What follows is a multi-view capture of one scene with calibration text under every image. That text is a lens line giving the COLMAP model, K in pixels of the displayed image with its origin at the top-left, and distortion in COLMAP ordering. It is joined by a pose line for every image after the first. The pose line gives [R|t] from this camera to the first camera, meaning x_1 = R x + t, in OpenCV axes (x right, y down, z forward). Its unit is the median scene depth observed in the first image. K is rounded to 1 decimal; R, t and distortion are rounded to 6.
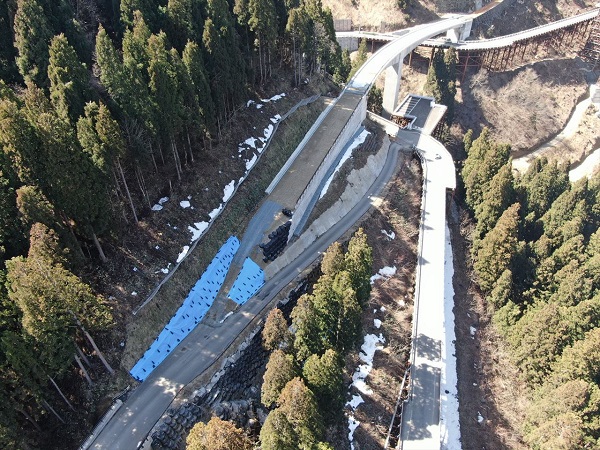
lens RADIAL K [[424.6, 0, 300.6], [0, 424.6, 224.9], [0, 0, 1]] dist [-0.017970, 0.003885]
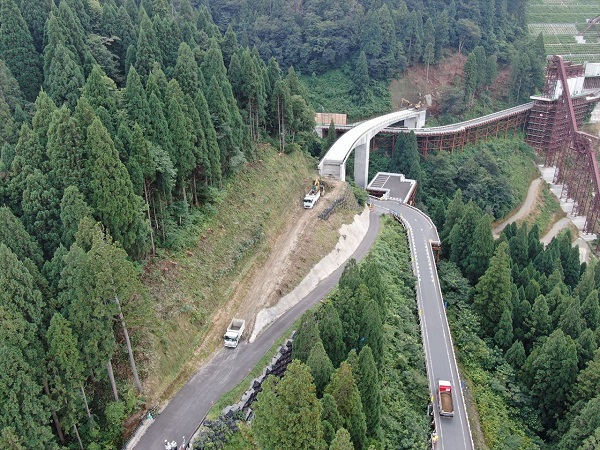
lens RADIAL K [[460.9, 0, 299.9], [0, 460.9, 225.1], [0, 0, 1]] dist [-0.007513, -0.004452]
pose [[0.993482, -0.046411, 0.104109, -0.113199], [0.071903, 0.963878, -0.256456, 0.176507], [-0.088446, 0.262270, 0.960933, -0.064549]]
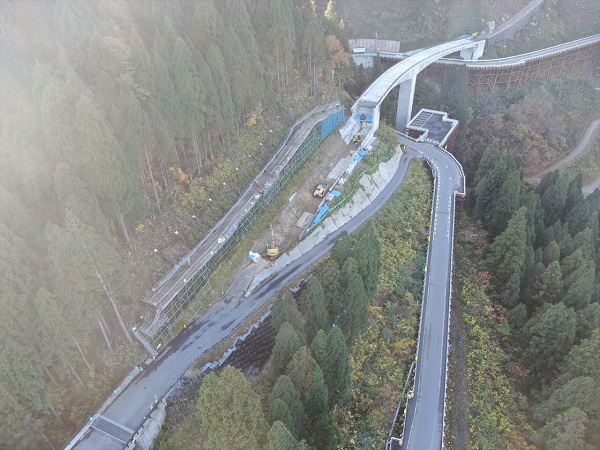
lens RADIAL K [[424.6, 0, 300.1], [0, 424.6, 223.5], [0, 0, 1]] dist [-0.017970, 0.003885]
pose [[0.999079, 0.018680, -0.038640, 0.010372], [-0.020804, 0.998251, -0.055331, 0.061627], [0.037539, 0.056084, 0.997720, -0.043704]]
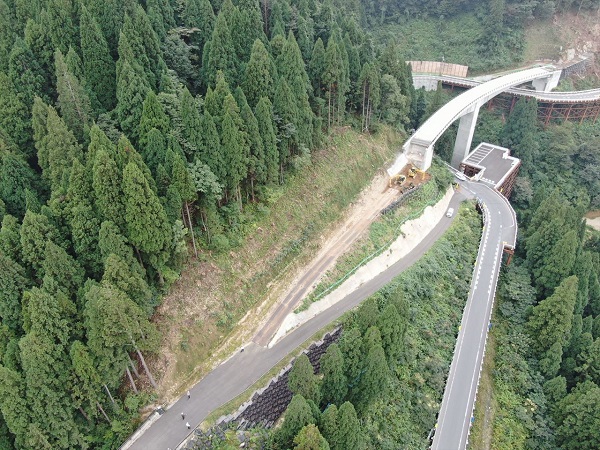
lens RADIAL K [[424.6, 0, 300.2], [0, 424.6, 225.1], [0, 0, 1]] dist [-0.017970, 0.003885]
pose [[0.979756, 0.116679, -0.162679, 0.045113], [-0.124349, 0.991520, -0.037752, -0.055299], [0.156895, 0.057217, 0.985956, -0.056707]]
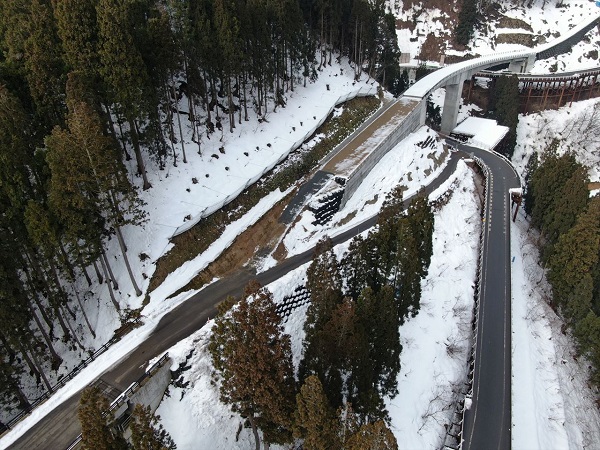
lens RADIAL K [[424.6, 0, 302.3], [0, 424.6, 223.3], [0, 0, 1]] dist [-0.017970, 0.003885]
pose [[0.992374, 0.059232, -0.108102, -0.007999], [-0.074073, 0.987534, -0.138890, 0.185690], [0.098527, 0.145838, 0.984390, 0.079676]]
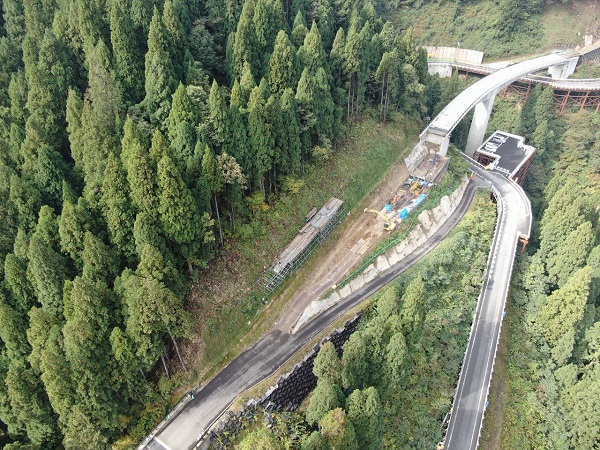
lens RADIAL K [[424.6, 0, 302.2], [0, 424.6, 225.2], [0, 0, 1]] dist [-0.017970, 0.003885]
pose [[0.977108, 0.131198, -0.167474, 0.012779], [-0.132580, 0.991168, 0.002951, -0.065792], [0.166382, 0.019321, 0.985872, -0.084131]]
